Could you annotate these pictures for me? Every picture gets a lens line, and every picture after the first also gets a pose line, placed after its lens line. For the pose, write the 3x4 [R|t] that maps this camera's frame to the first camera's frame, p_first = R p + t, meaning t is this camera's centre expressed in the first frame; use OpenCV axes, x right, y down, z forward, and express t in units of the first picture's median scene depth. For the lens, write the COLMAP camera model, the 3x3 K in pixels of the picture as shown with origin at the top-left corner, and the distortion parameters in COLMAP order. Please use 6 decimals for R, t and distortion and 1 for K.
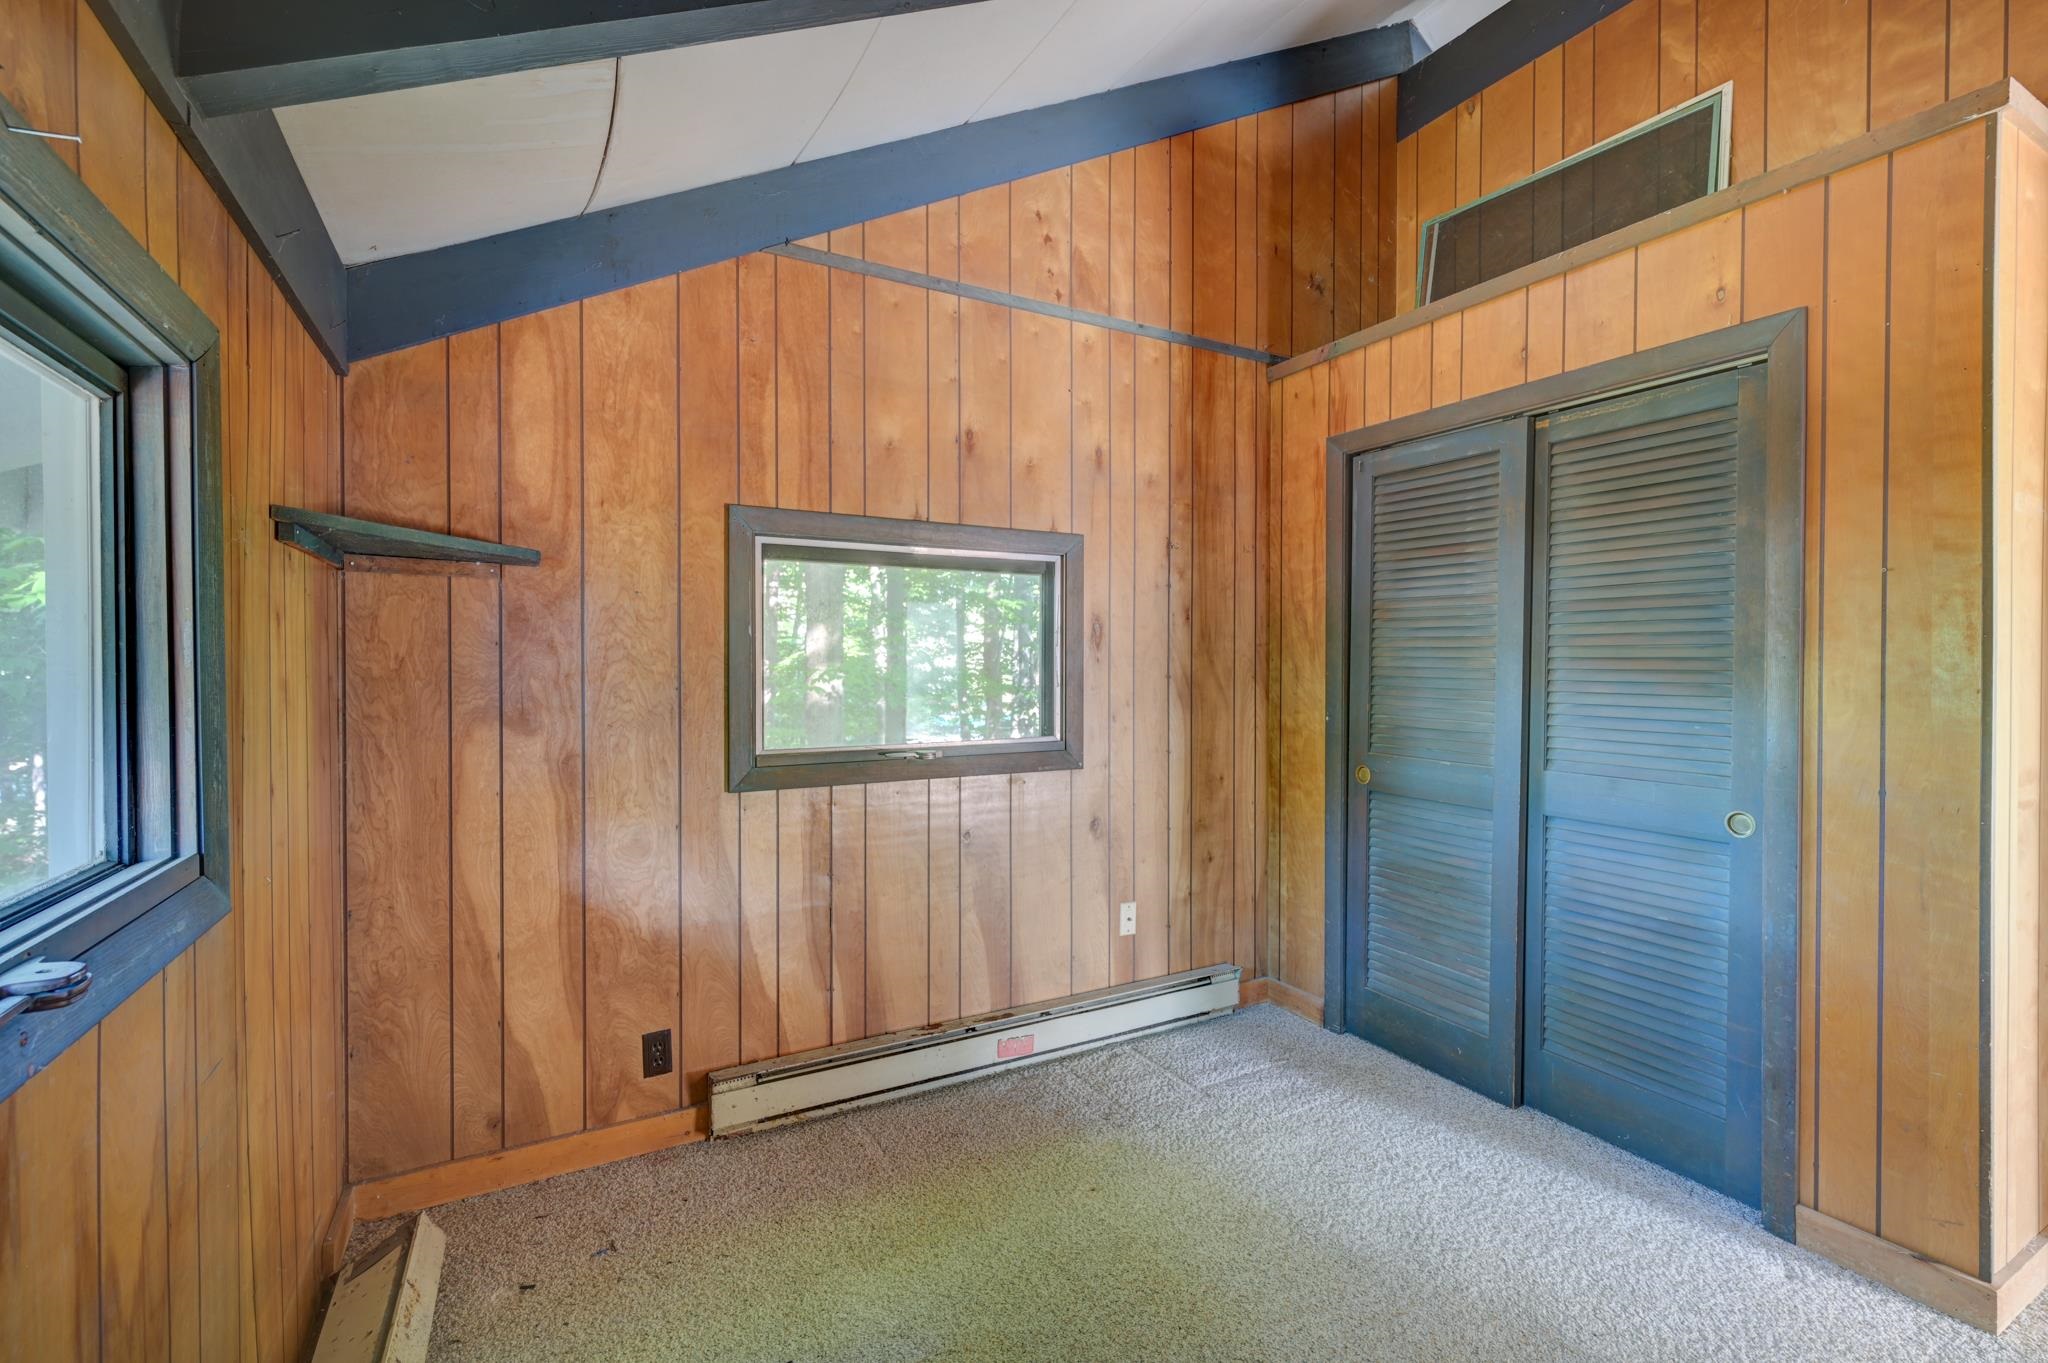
lens RADIAL K [[902.2, 0, 1030.8], [0, 902.2, 670.9], [0, 0, 1]] dist [-0.002691, -0.000673]
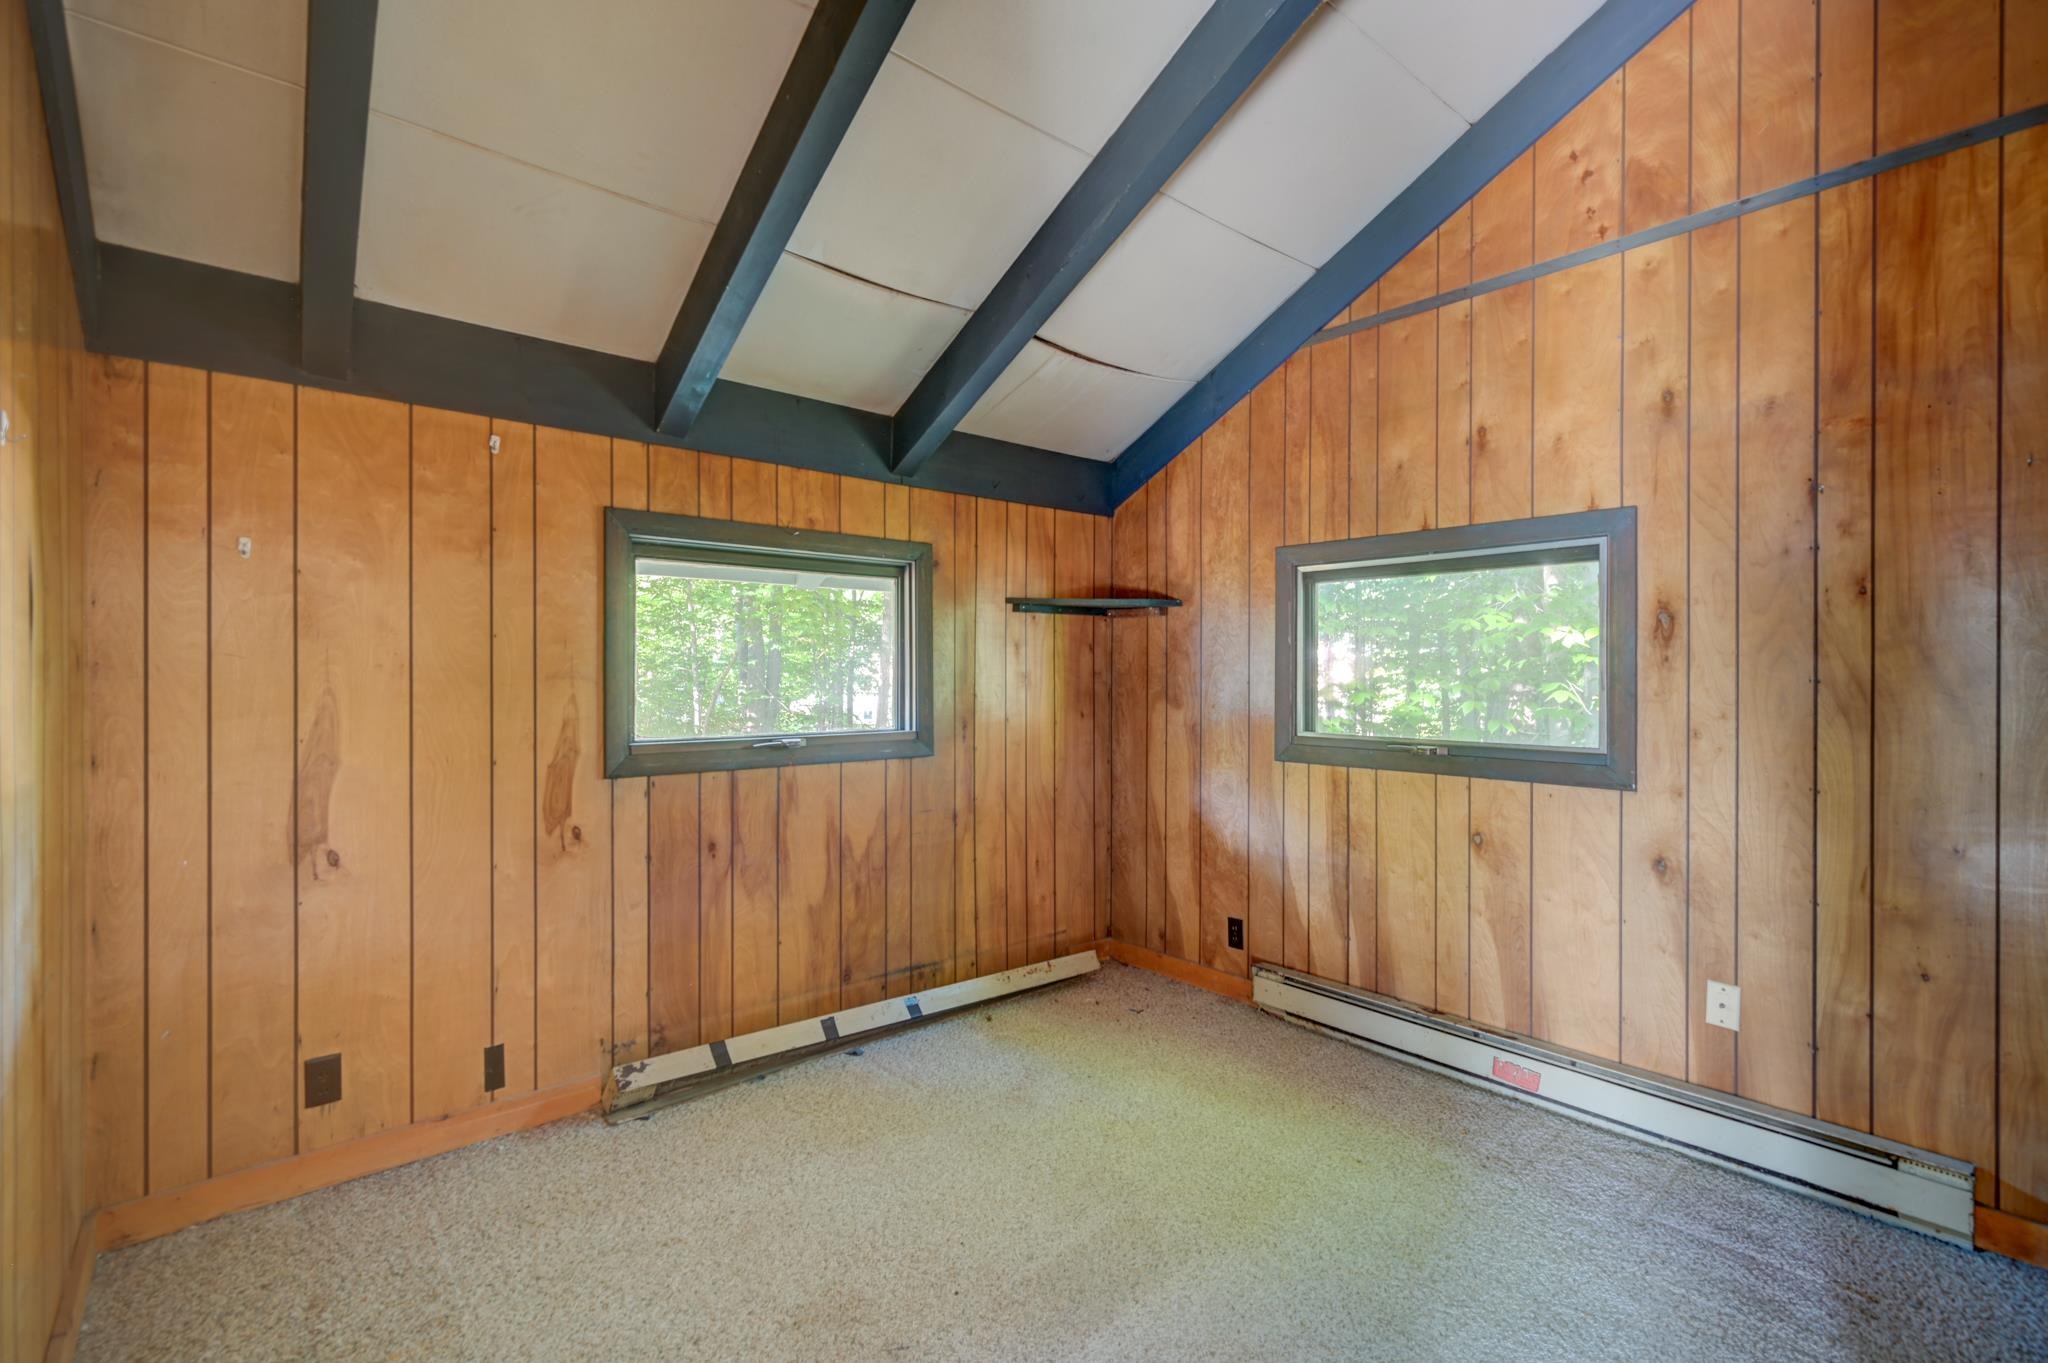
lens RADIAL K [[902.2, 0, 1023.8], [0, 902.2, 680.0], [0, 0, 1]] dist [-0.002691, -0.000673]
pose [[0.197142, 0.006711, -0.980352, 0.846553], [-0.011989, 0.999918, 0.004434, 0.011583], [0.980302, 0.010879, 0.197206, 0.333933]]
